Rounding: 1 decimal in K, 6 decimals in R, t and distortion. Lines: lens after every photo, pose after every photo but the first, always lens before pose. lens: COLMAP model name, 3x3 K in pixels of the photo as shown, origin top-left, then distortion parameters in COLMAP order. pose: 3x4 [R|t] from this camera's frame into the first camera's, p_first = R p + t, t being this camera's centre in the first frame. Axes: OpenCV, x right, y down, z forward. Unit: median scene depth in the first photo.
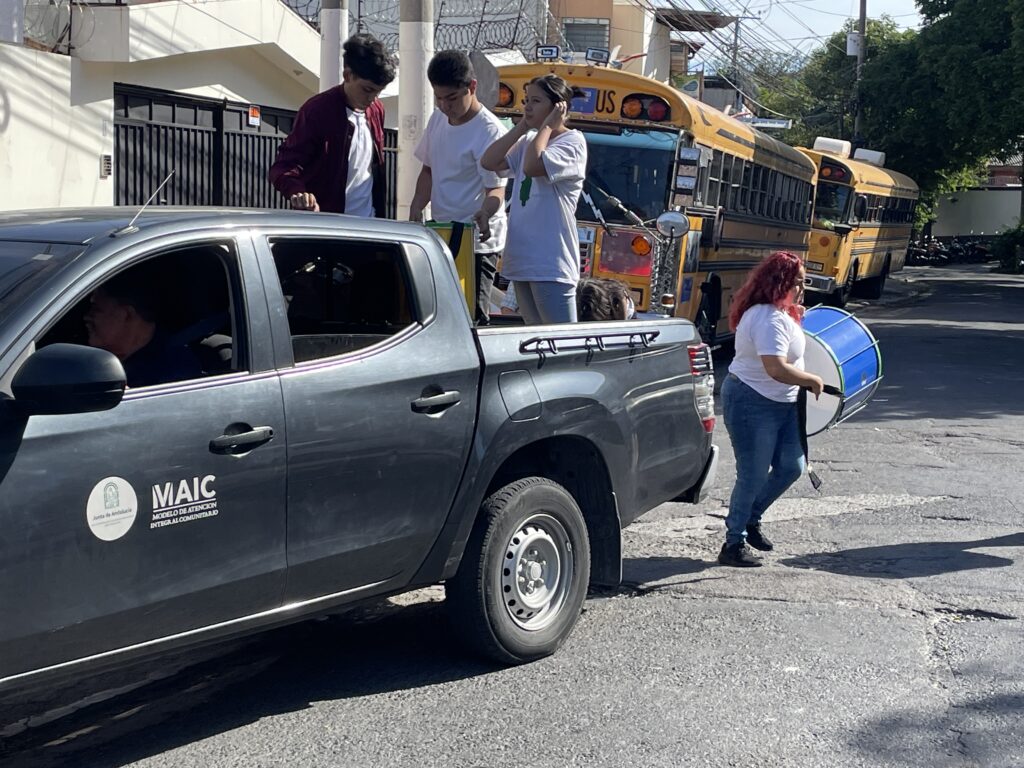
lens RADIAL K [[1769.8, 0, 512.0], [0, 1769.8, 384.0], [0, 0, 1]] dist [0.100264, -0.183744]
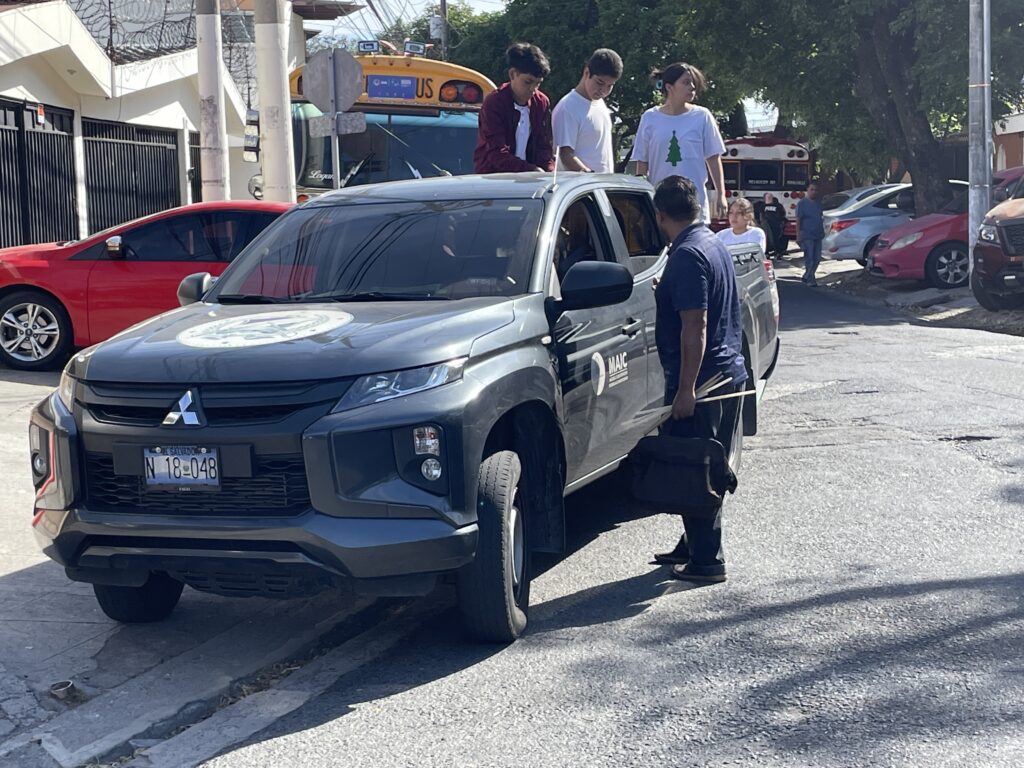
lens RADIAL K [[1769.8, 0, 512.0], [0, 1769.8, 384.0], [0, 0, 1]] dist [0.100264, -0.183744]
pose [[0.962473, -0.082861, 0.258418, -0.171304], [0.080480, 0.996560, 0.019797, 0.011061], [-0.259170, 0.001743, 0.965830, -0.102074]]
